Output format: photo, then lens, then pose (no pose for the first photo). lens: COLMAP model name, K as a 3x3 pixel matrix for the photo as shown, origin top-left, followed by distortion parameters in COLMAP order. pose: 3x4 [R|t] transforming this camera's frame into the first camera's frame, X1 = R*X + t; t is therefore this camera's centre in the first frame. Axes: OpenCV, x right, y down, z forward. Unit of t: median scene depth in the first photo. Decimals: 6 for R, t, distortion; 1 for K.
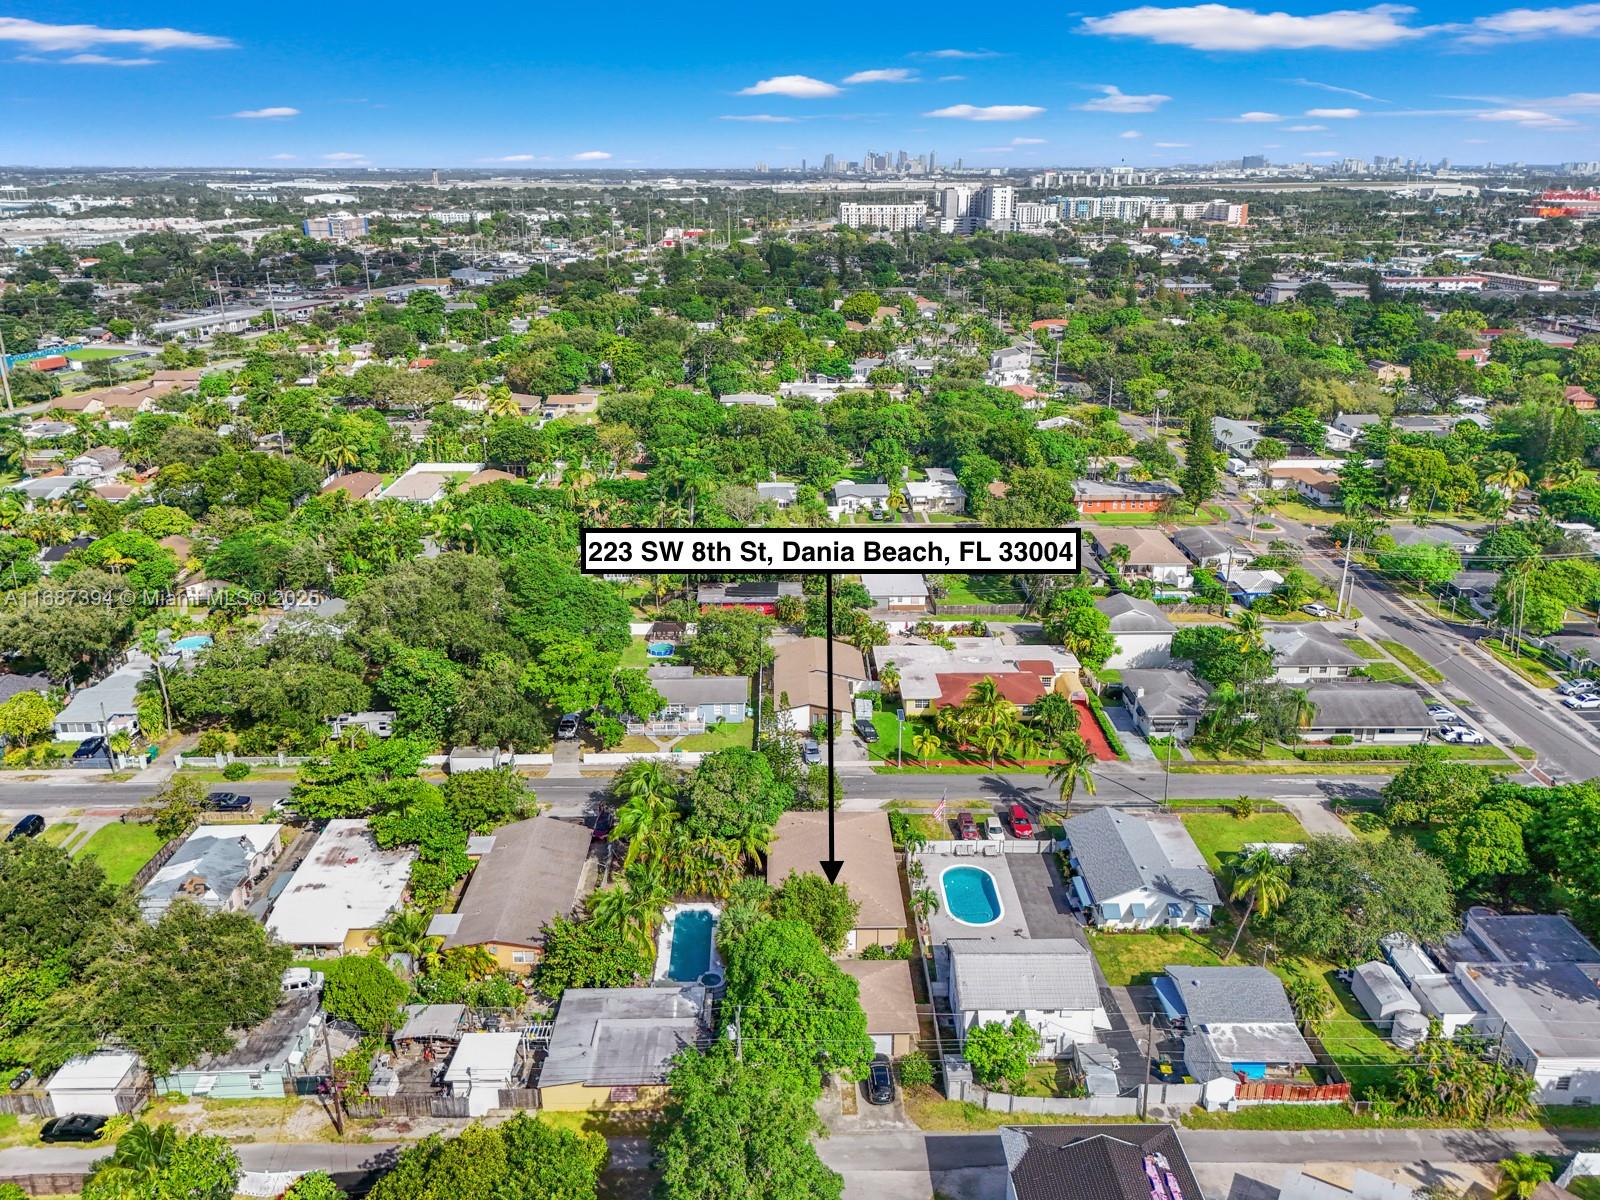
lens RADIAL K [[1179.2, 0, 800.0], [0, 1179.2, 600.0], [0, 0, 1]] dist [0.065521, -0.055213]
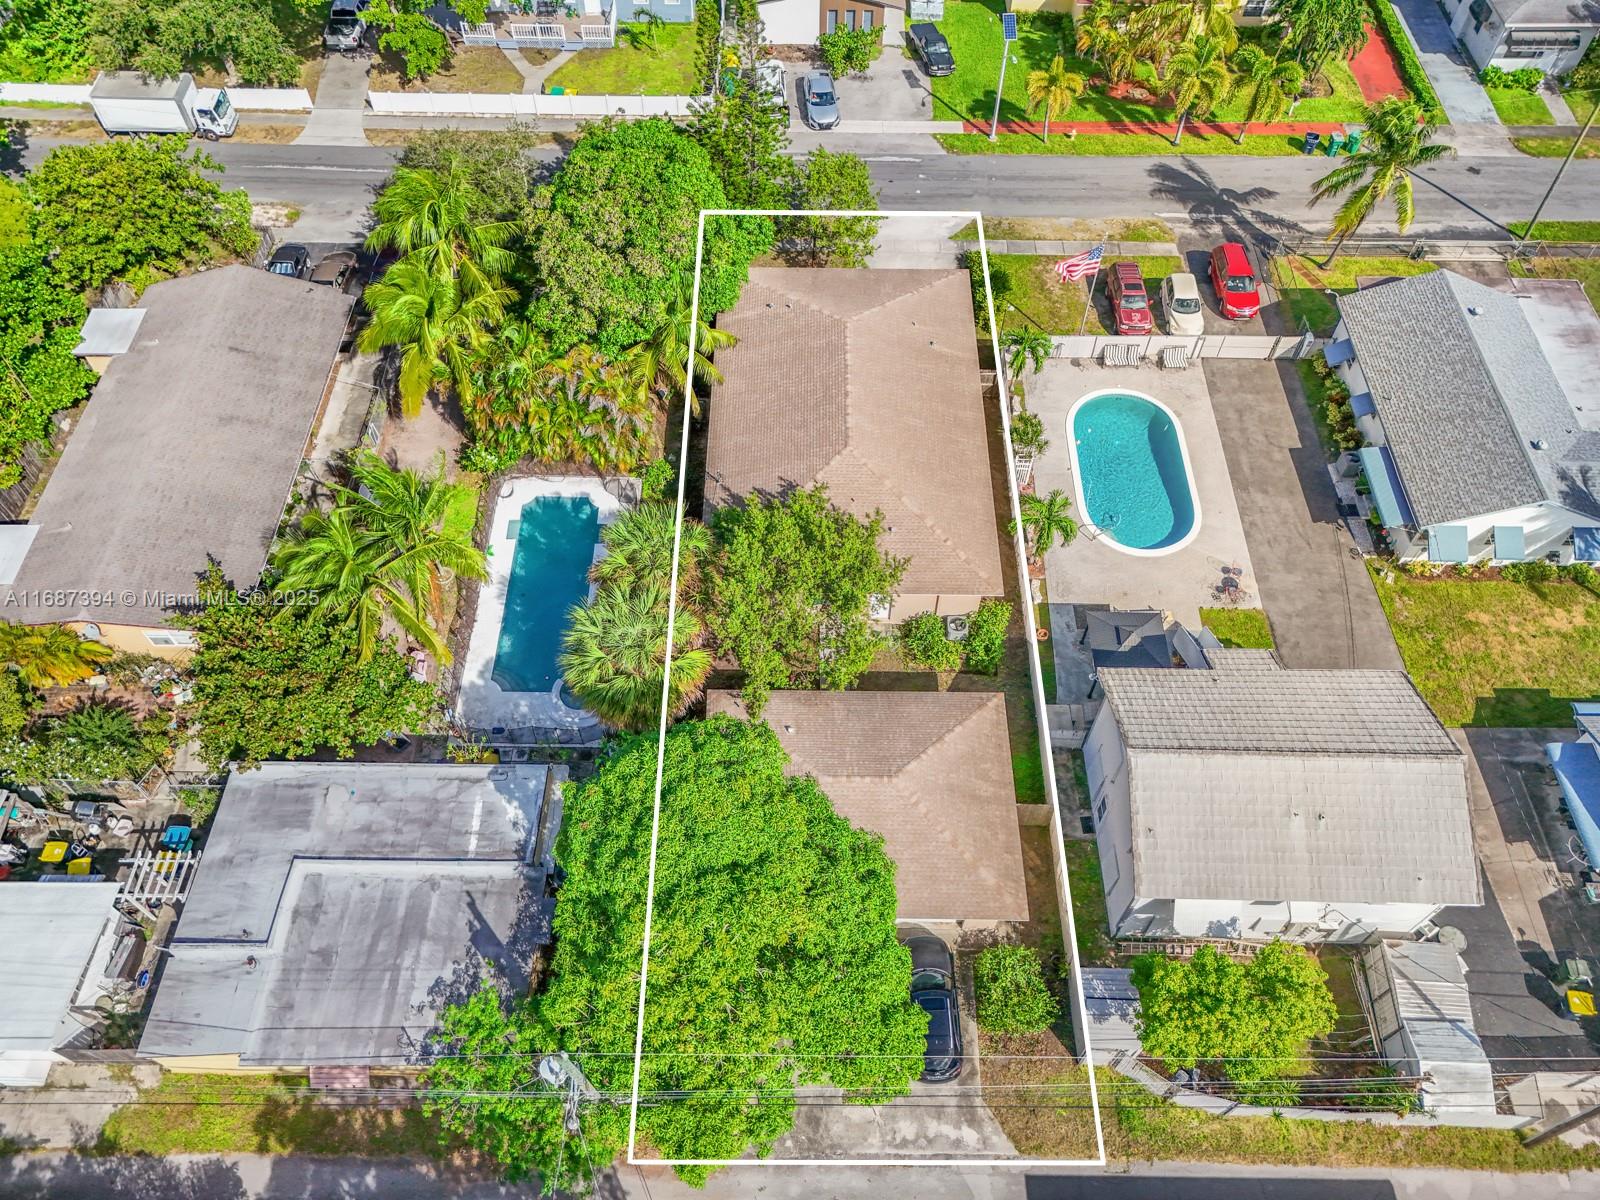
lens RADIAL K [[1179.2, 0, 800.0], [0, 1179.2, 600.0], [0, 0, 1]] dist [0.065521, -0.055213]
pose [[0.999604, 0.025867, -0.011087, 0.014400], [-0.014926, 0.821274, 0.570338, 0.016546], [0.023858, -0.569947, 0.821335, 0.535213]]
